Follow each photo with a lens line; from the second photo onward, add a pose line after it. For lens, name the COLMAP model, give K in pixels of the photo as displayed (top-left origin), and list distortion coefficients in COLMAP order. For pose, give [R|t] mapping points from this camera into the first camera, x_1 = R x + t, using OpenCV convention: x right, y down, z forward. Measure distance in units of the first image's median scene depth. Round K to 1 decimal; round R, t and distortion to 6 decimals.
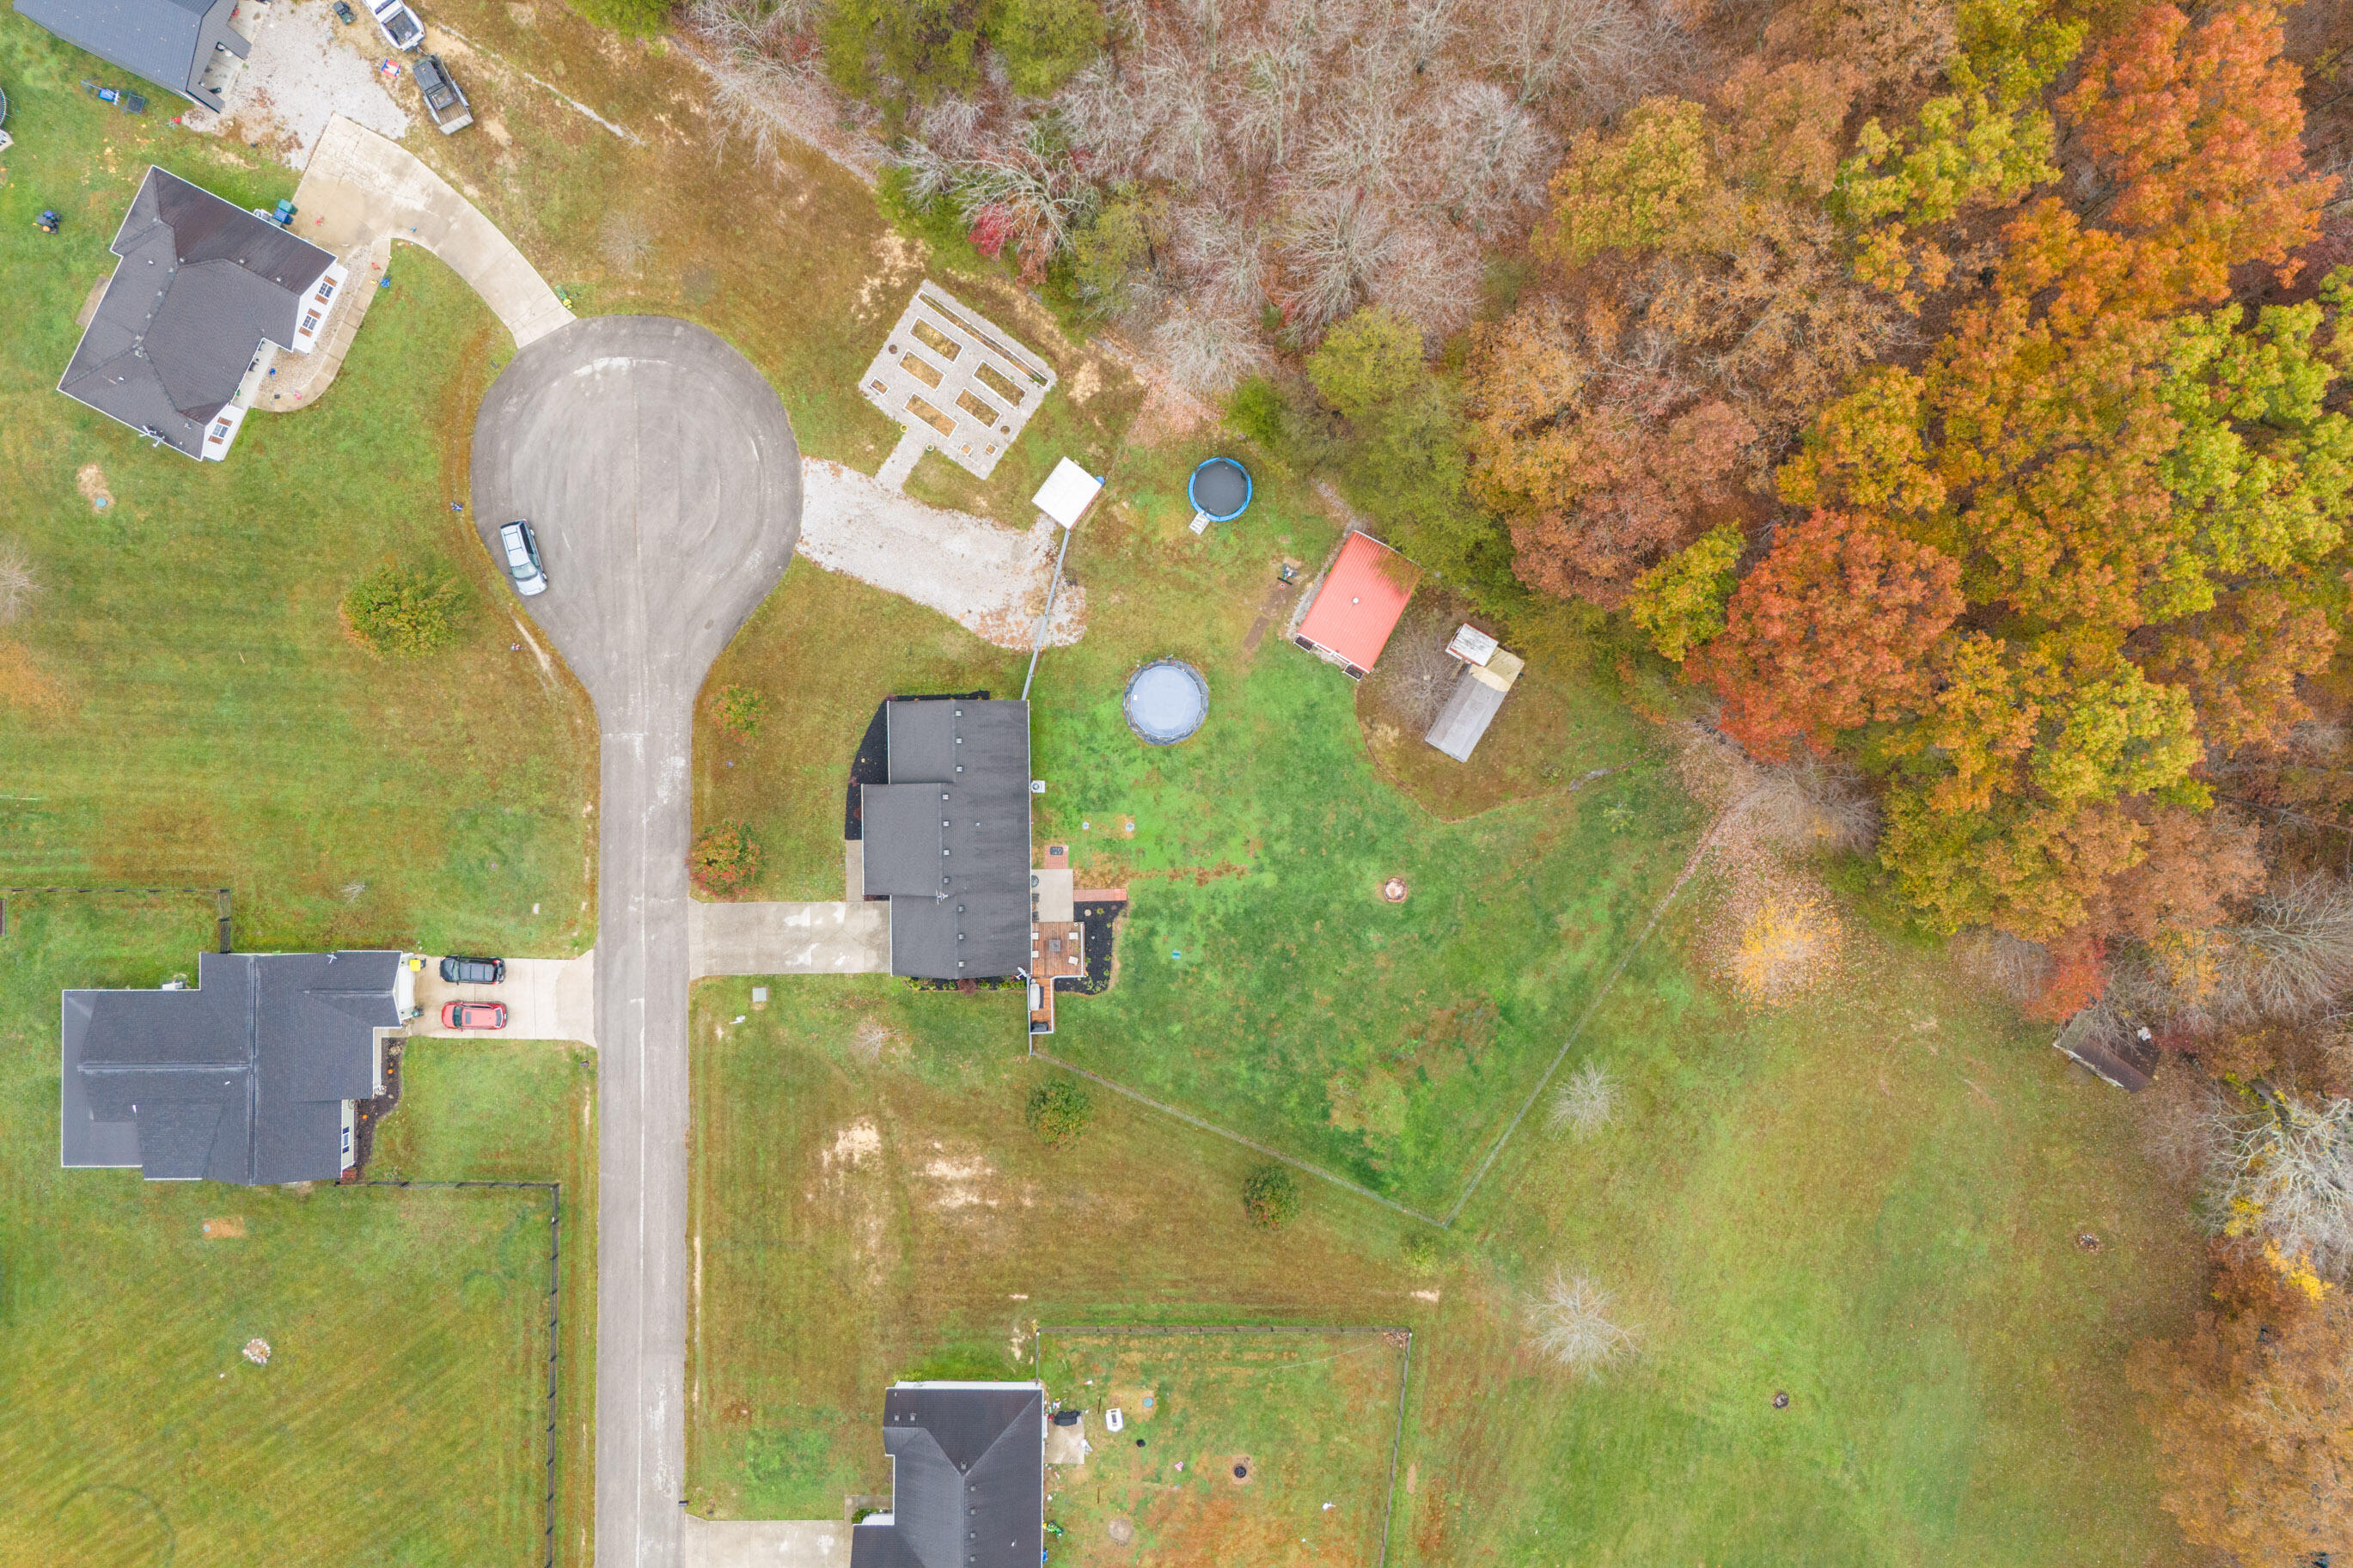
lens RADIAL K [[1727.0, 0, 1181.5], [0, 1727.0, 791.7], [0, 0, 1]] dist [0.060713, -0.047116]
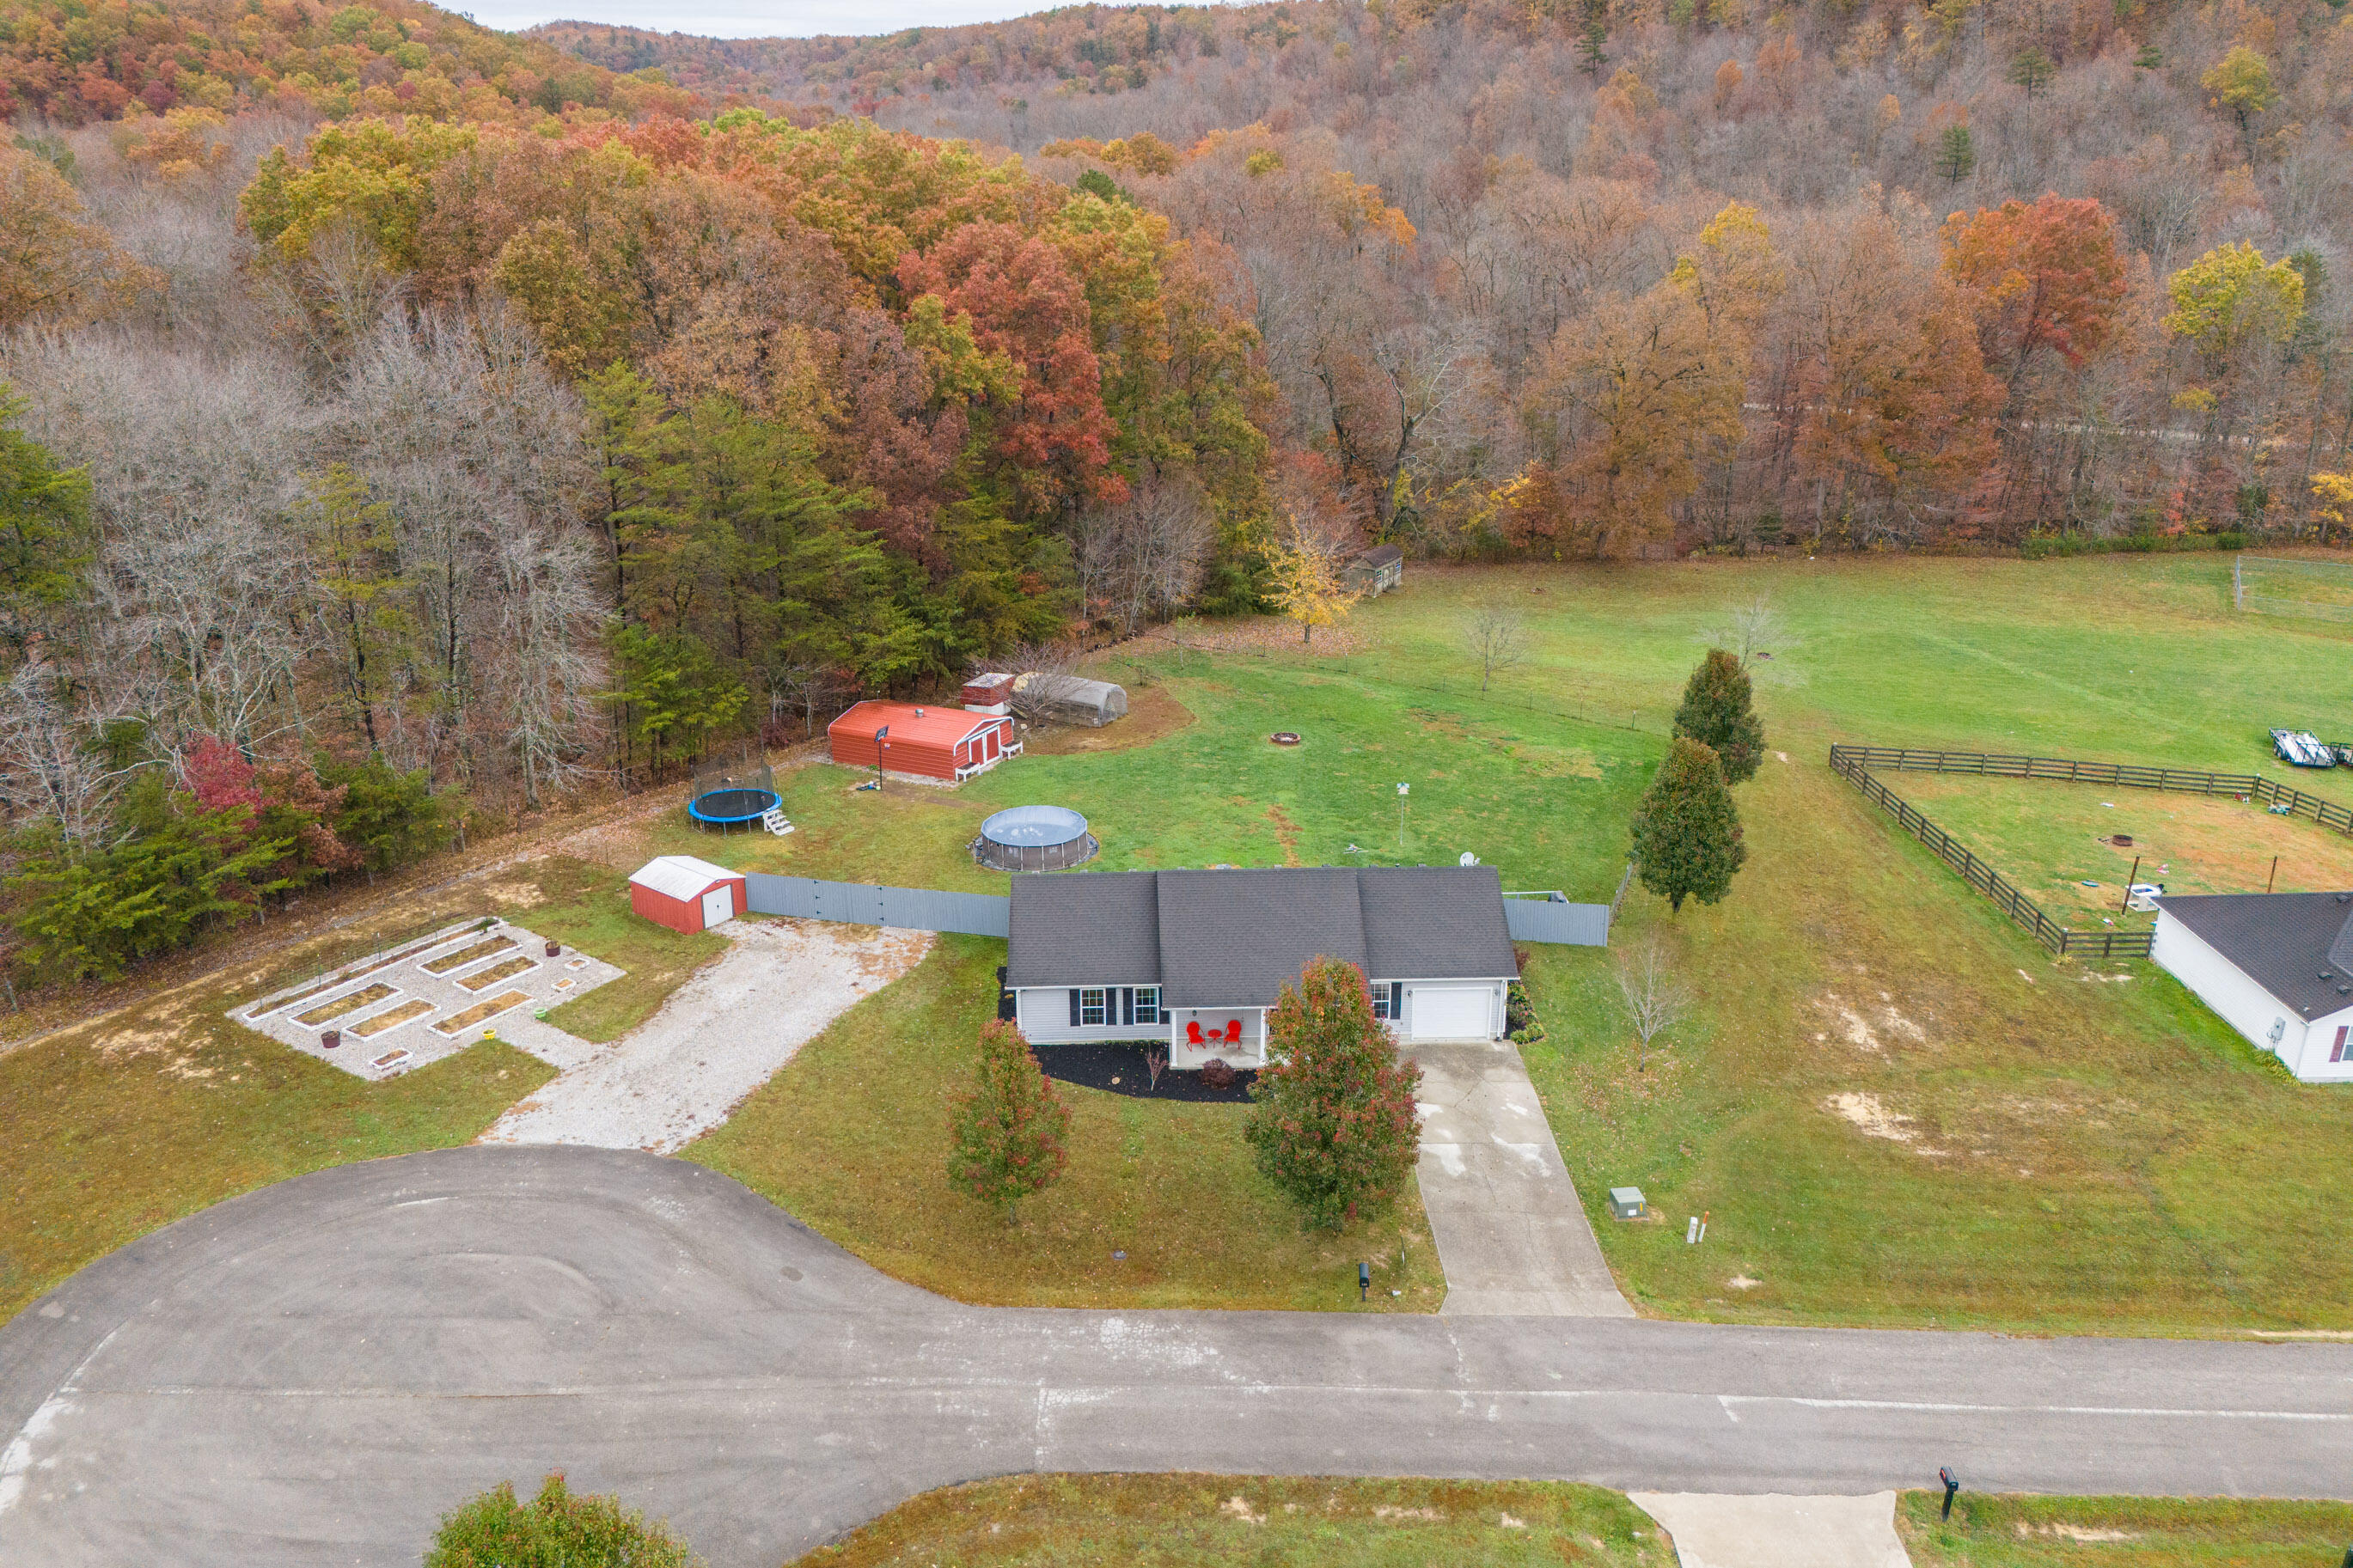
lens RADIAL K [[1727.0, 0, 1174.1], [0, 1727.0, 788.1], [0, 0, 1]] dist [0.060713, -0.047116]
pose [[-0.018371, -0.352365, 0.935682, -0.630450], [0.999819, -0.011164, 0.015426, -0.007852], [0.005010, 0.935796, 0.352507, 0.737676]]
